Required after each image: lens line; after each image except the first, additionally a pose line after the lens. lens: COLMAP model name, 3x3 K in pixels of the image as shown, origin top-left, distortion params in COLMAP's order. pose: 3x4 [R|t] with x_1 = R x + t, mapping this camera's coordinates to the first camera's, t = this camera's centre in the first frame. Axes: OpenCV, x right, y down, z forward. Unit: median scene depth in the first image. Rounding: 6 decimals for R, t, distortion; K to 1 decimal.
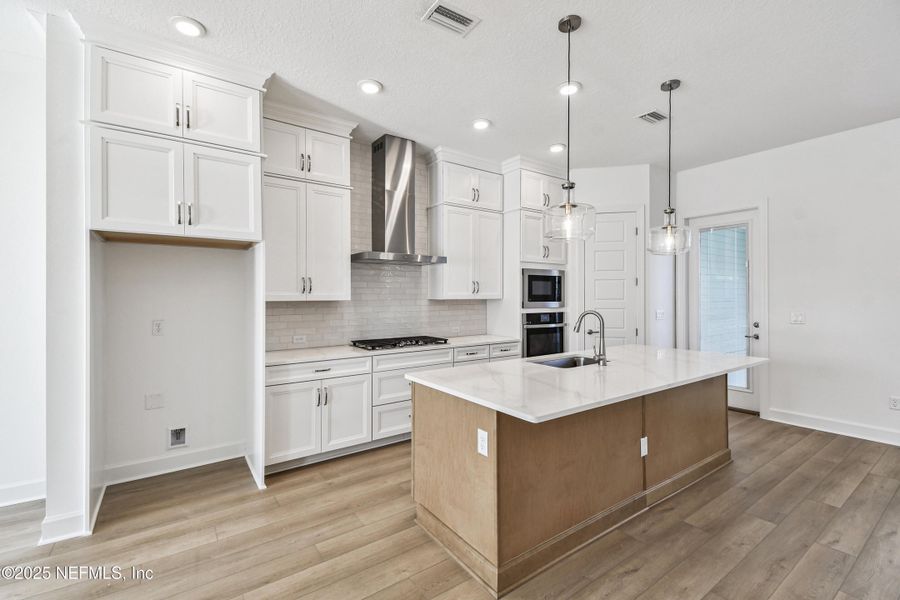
lens RADIAL K [[393.4, 0, 443.3], [0, 393.4, 294.1], [0, 0, 1]] dist [0.030922, -0.015511]
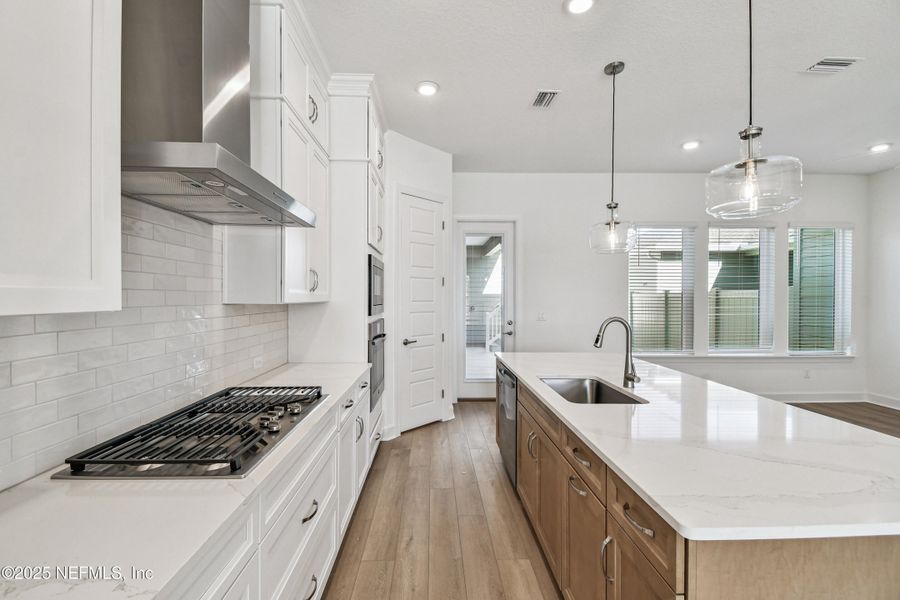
lens RADIAL K [[393.4, 0, 448.4], [0, 393.4, 298.5], [0, 0, 1]] dist [0.030922, -0.015511]
pose [[0.546648, 0.000254, 0.837362, -0.339188], [-0.006132, 0.999974, 0.003700, 0.005460], [-0.837340, -0.007157, 0.546636, 0.670531]]
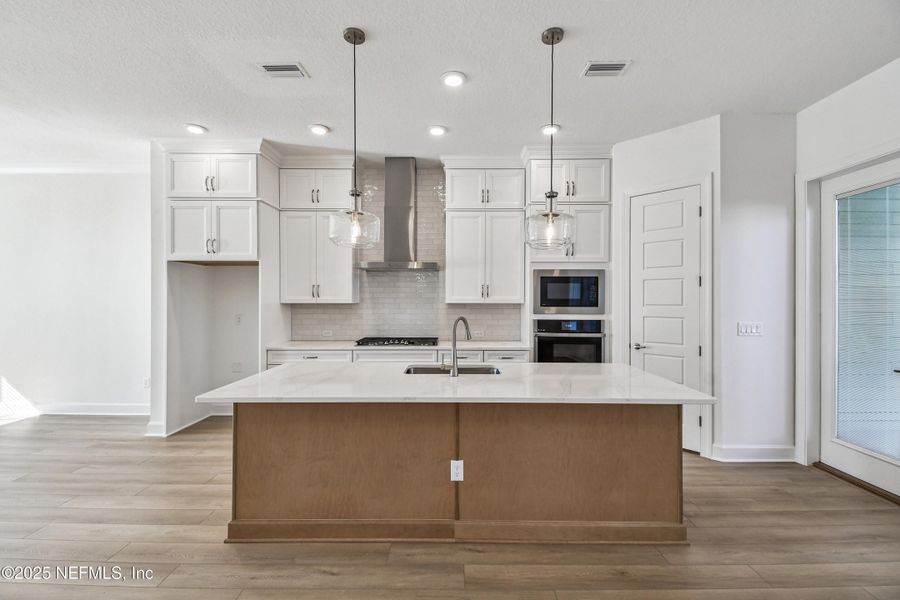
lens RADIAL K [[393.4, 0, 451.6], [0, 393.4, 297.9], [0, 0, 1]] dist [0.030922, -0.015511]
pose [[0.815681, 0.000803, -0.578502, 0.712778], [-0.000887, 1.000000, 0.000139, -0.000560], [0.578502, 0.000400, 0.815681, 0.194693]]
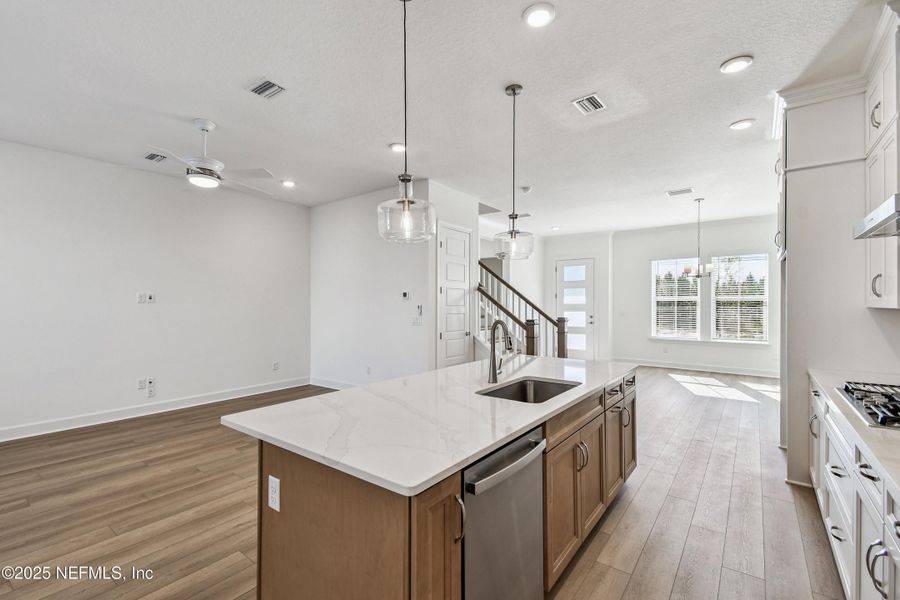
lens RADIAL K [[393.4, 0, 448.2], [0, 393.4, 304.3], [0, 0, 1]] dist [0.030922, -0.015511]
pose [[-0.954440, 0.002141, -0.298396, 0.577043], [0.002126, 0.999998, 0.000376, 0.008183], [0.298396, -0.000275, -0.954442, 1.369485]]
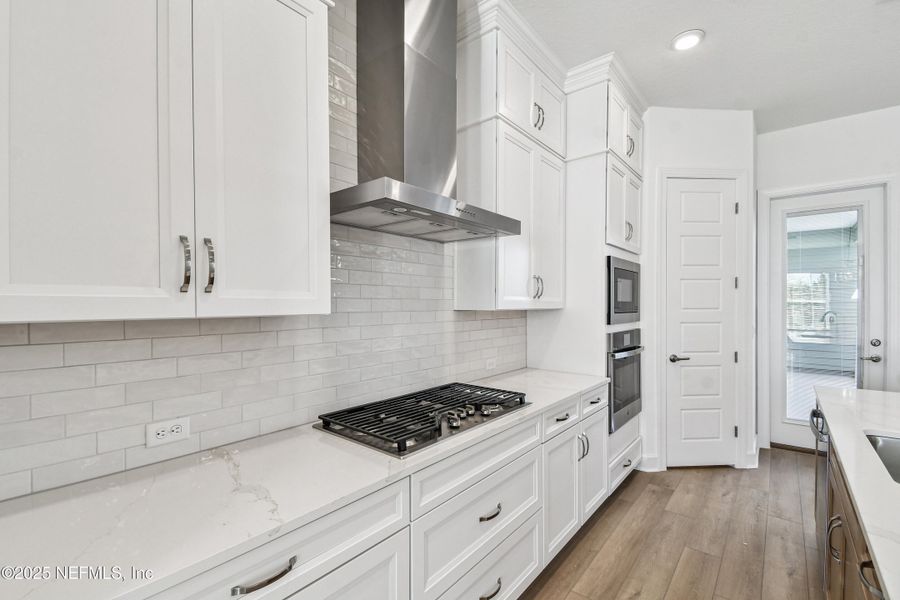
lens RADIAL K [[402.2, 0, 447.4], [0, 402.2, 305.2], [0, 0, 1]] dist [0.017646, -0.005915]
pose [[0.964206, -0.000755, 0.265152, -0.229930], [-0.000379, 0.999991, 0.004224, 0.006088], [-0.265153, -0.004173, 0.964197, 0.614262]]
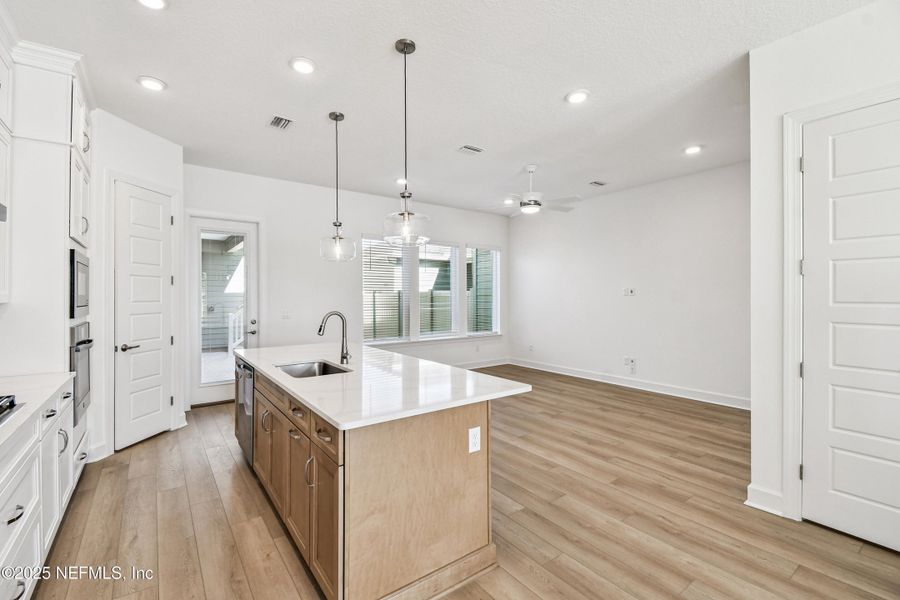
lens RADIAL K [[393.4, 0, 441.9], [0, 393.4, 293.5], [0, 0, 1]] dist [0.030922, -0.015511]
pose [[-0.007274, 0.008237, 0.999940, -0.485506], [0.000153, 0.999966, -0.008237, 0.004791], [-0.999974, 0.000093, -0.007275, 0.578634]]
